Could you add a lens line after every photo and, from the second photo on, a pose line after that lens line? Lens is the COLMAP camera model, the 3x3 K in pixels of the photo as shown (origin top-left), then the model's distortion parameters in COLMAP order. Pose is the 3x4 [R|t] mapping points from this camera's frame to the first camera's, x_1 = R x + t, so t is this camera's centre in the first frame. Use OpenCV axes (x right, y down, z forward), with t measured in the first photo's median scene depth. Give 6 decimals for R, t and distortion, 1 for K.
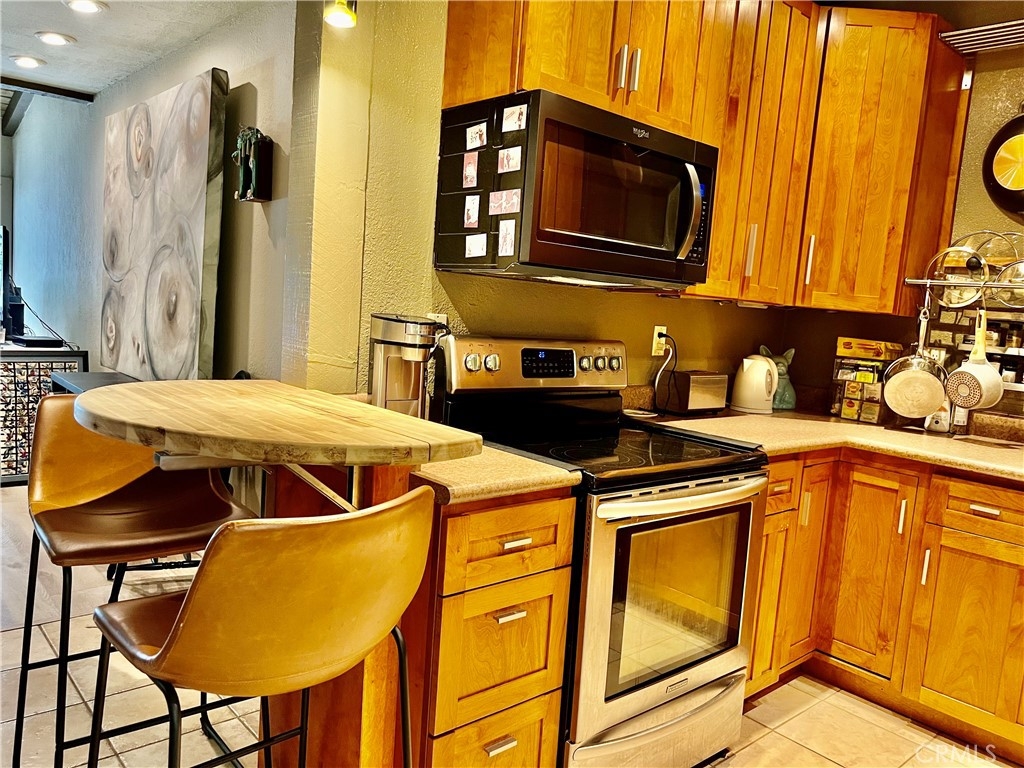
lens RADIAL K [[773.4, 0, 510.2], [0, 773.4, 392.7], [0, 0, 1]] dist [0.067850, -0.080407]
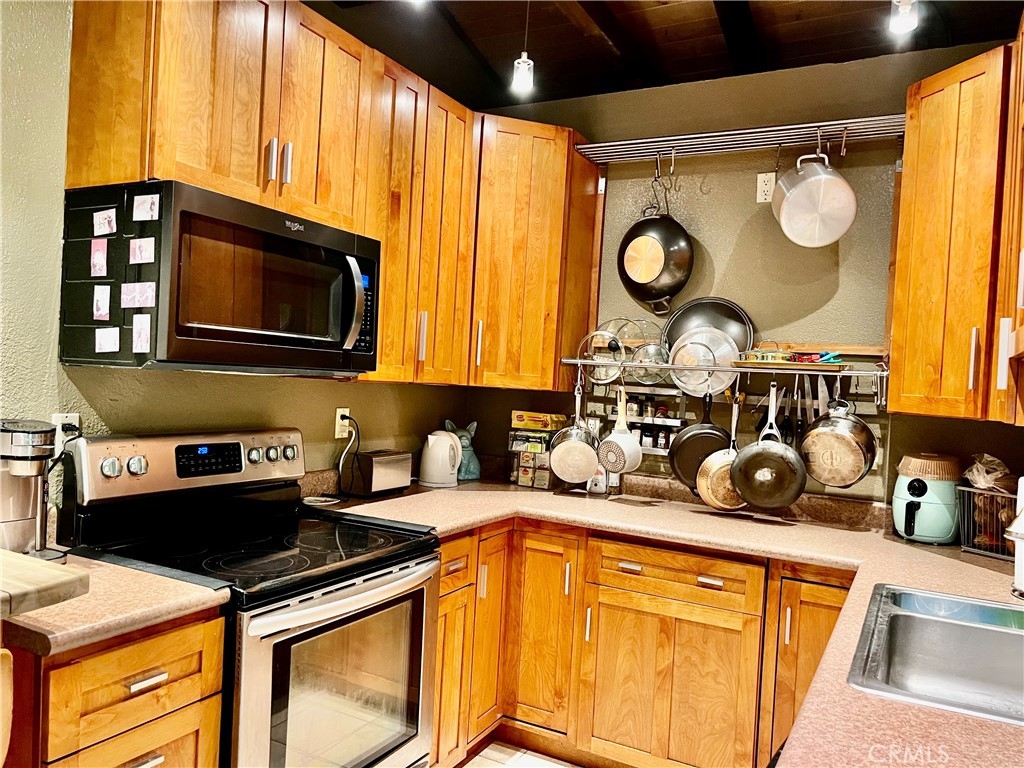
lens RADIAL K [[773.4, 0, 511.4], [0, 773.4, 393.8], [0, 0, 1]] dist [0.067850, -0.080407]
pose [[0.939012, -0.030946, 0.342489, 0.071979], [0.054516, 0.996744, -0.059407, -0.041728], [-0.339535, 0.074455, 0.937642, -0.006311]]
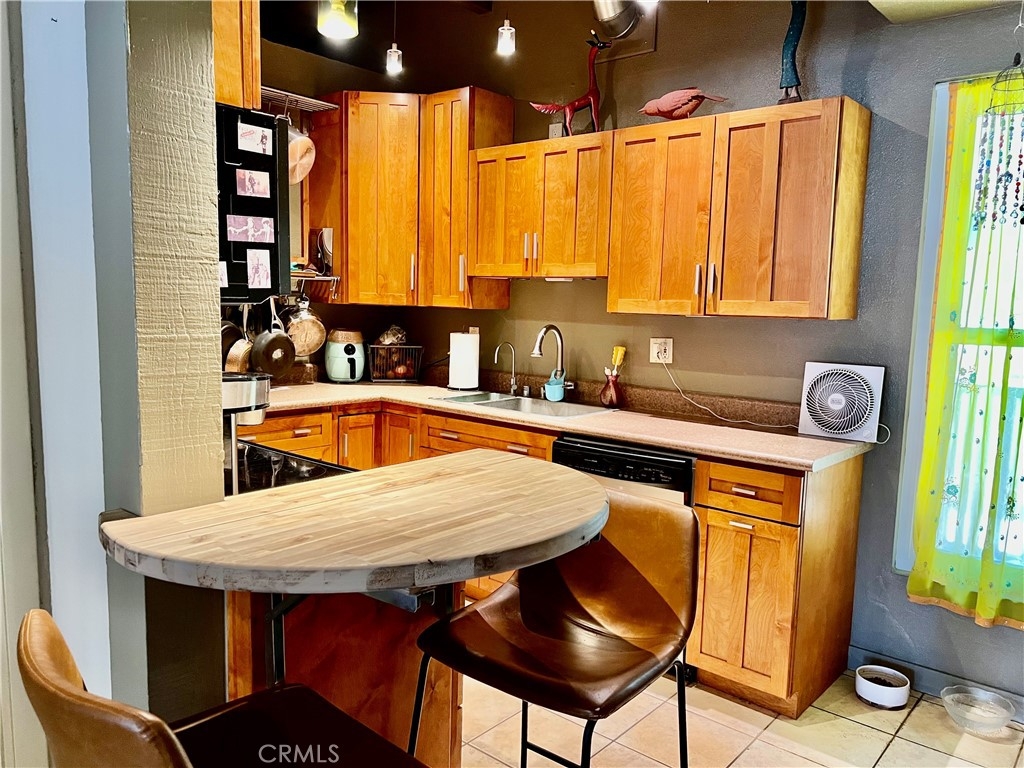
lens RADIAL K [[773.4, 0, 512.4], [0, 773.4, 382.4], [0, 0, 1]] dist [0.067850, -0.080407]
pose [[-0.145009, -0.184464, 0.972083, -0.802431], [0.079715, 0.977096, 0.197306, -0.187934], [-0.986214, 0.106101, -0.126983, 0.693842]]
